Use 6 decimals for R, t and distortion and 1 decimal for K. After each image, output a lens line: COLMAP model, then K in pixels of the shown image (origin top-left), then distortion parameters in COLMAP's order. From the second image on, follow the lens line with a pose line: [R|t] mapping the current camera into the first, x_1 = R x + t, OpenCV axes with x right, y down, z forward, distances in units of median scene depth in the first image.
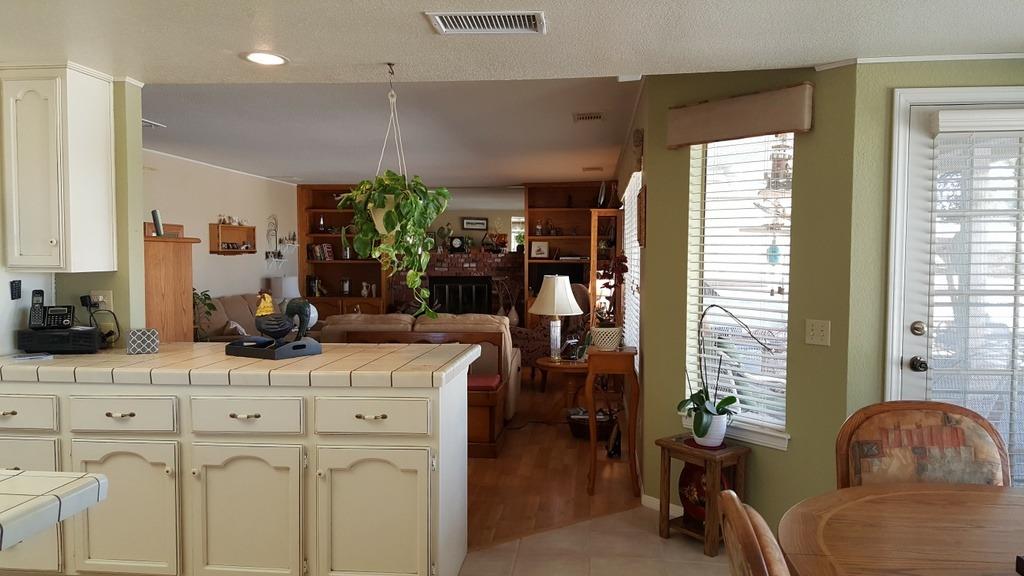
lens RADIAL K [[769.9, 0, 519.3], [0, 769.9, 293.2], [0, 0, 1]] dist [0.112867, -0.149185]
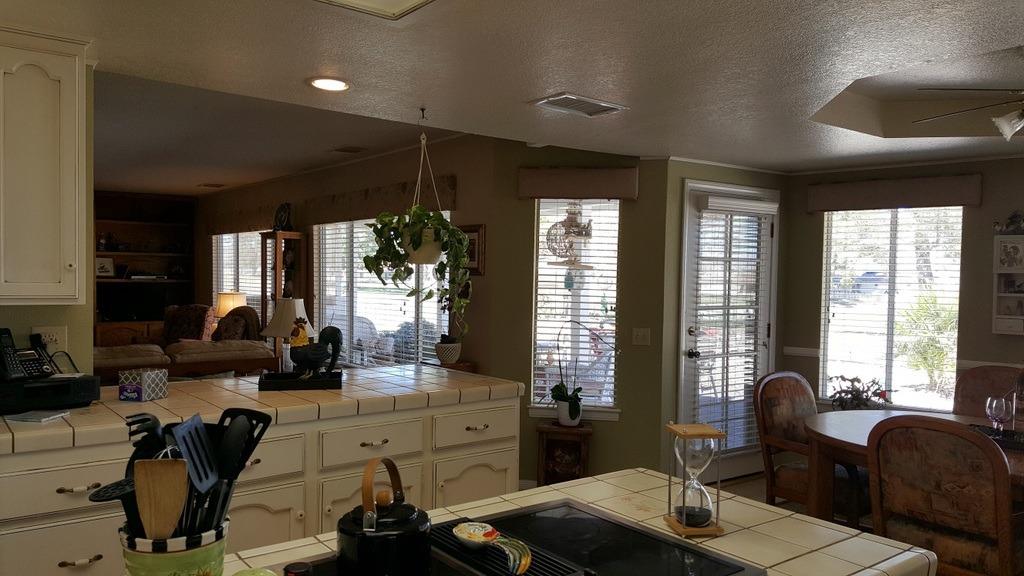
lens RADIAL K [[769.9, 0, 513.8], [0, 769.9, 290.2], [0, 0, 1]] dist [0.112867, -0.149185]
pose [[0.719642, -0.003417, 0.694337, -0.262330], [0.021031, 0.999636, -0.016878, -0.005869], [-0.694027, 0.026749, 0.719452, 0.040584]]
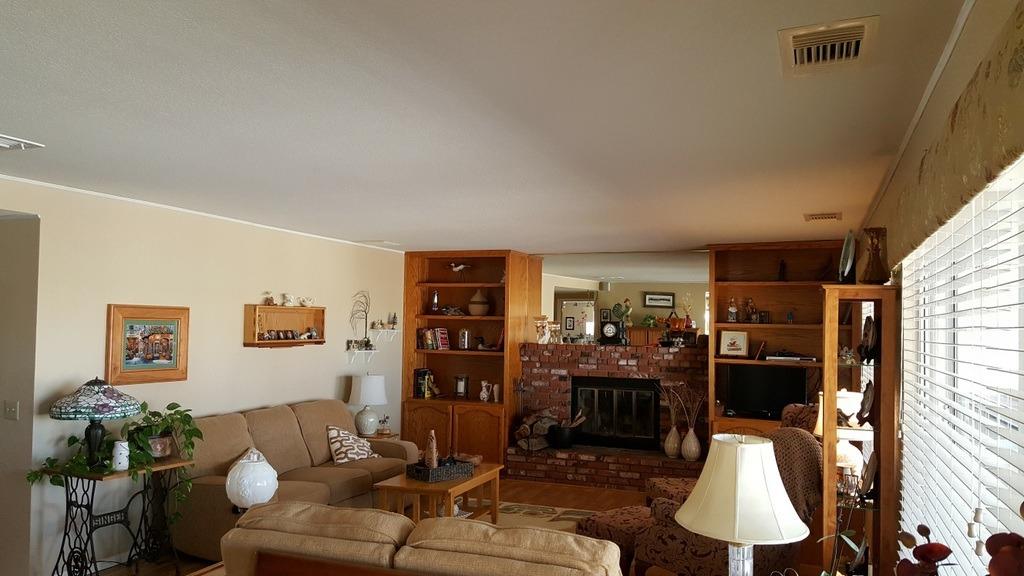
lens RADIAL K [[753.9, 0, 512.0], [0, 753.9, 298.5], [0, 0, 1]] dist [0.115102, -0.001725]
pose [[0.960622, 0.007576, -0.277755, 0.025691], [-0.031263, 0.996228, -0.080950, -0.037076], [0.276094, 0.086446, 0.957235, 0.323287]]
